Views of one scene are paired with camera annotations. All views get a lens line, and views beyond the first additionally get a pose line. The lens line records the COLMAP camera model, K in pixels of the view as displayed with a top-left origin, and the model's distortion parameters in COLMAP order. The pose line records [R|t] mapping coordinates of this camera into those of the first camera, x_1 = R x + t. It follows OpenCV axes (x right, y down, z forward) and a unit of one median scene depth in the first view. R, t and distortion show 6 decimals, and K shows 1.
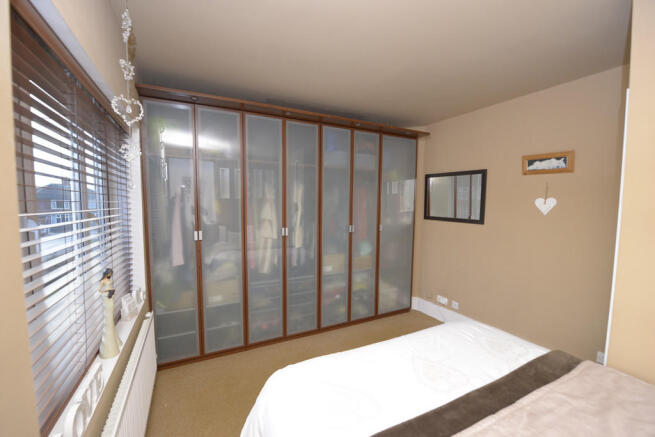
lens RADIAL K [[263.2, 0, 326.2], [0, 263.2, 217.5], [0, 0, 1]] dist [-0.011899, -0.000237]
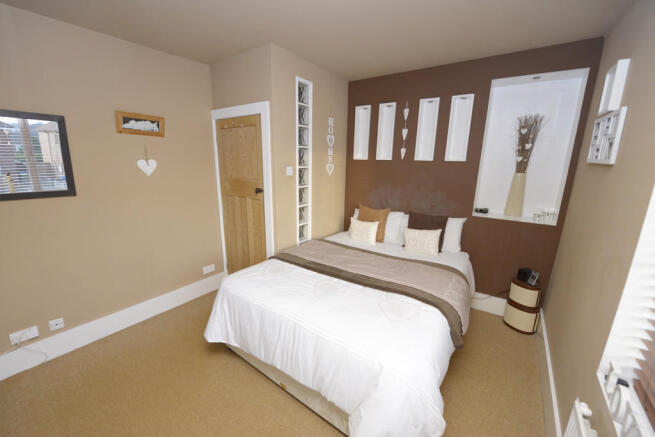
lens RADIAL K [[263.2, 0, 326.7], [0, 263.2, 218.8], [0, 0, 1]] dist [-0.011899, -0.000237]
pose [[-0.428494, -0.206619, 0.879603, -0.410358], [0.036438, 0.968759, 0.245312, -0.073787], [-0.902810, 0.137166, -0.407579, 0.796367]]
